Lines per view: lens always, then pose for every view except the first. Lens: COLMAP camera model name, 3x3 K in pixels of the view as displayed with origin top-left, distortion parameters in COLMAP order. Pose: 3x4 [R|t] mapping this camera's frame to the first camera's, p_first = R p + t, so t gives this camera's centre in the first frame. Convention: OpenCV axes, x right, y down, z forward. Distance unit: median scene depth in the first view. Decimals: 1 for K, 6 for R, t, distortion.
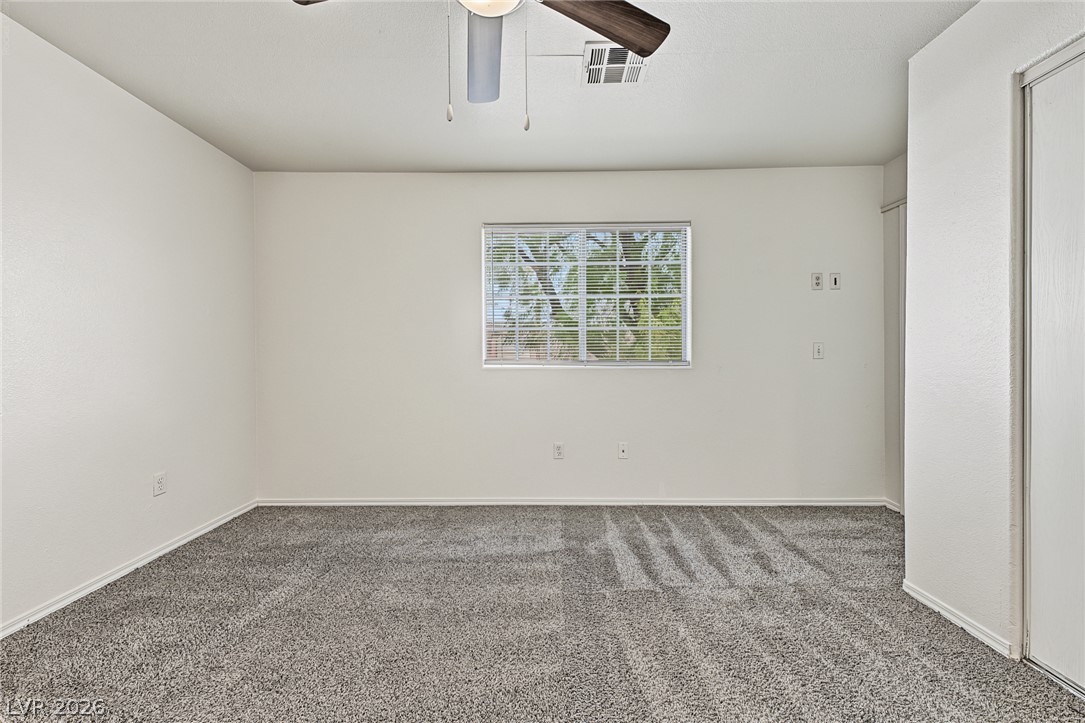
lens RADIAL K [[434.7, 0, 543.0], [0, 434.7, 356.0], [0, 0, 1]] dist [0.022802, -0.010277]
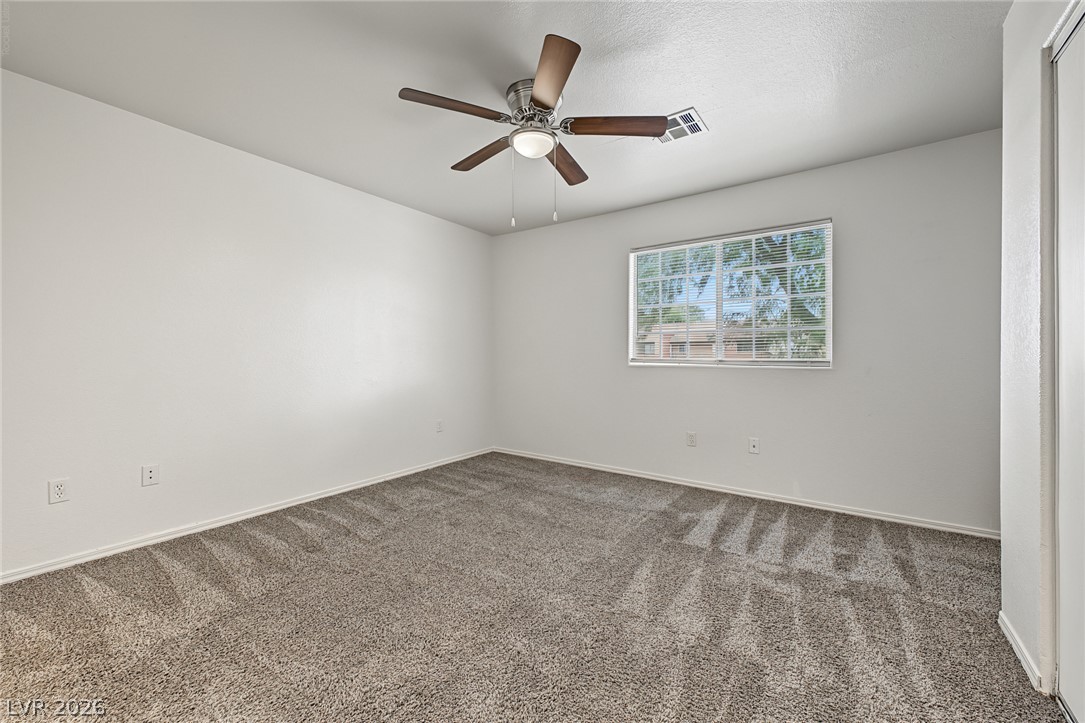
lens RADIAL K [[434.7, 0, 543.0], [0, 434.7, 356.0], [0, 0, 1]] dist [0.022802, -0.010277]
pose [[0.818557, 0.004495, -0.574407, 0.499938], [-0.006351, 0.999979, -0.001225, 0.005882], [0.574390, 0.004651, 0.818569, -0.216177]]
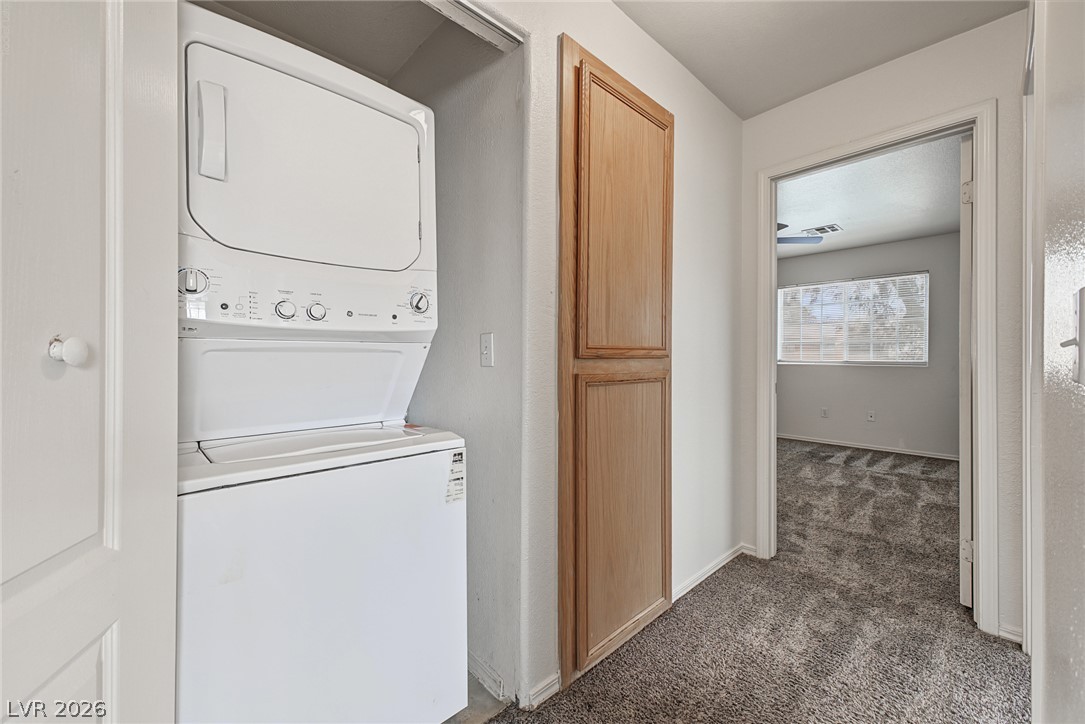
lens RADIAL K [[434.7, 0, 543.0], [0, 434.7, 356.5], [0, 0, 1]] dist [0.022802, -0.010277]
pose [[0.693458, 0.006729, -0.720466, 0.690321], [-0.014446, 0.999885, -0.004567, 0.024039], [0.720352, 0.013575, 0.693476, -1.383264]]
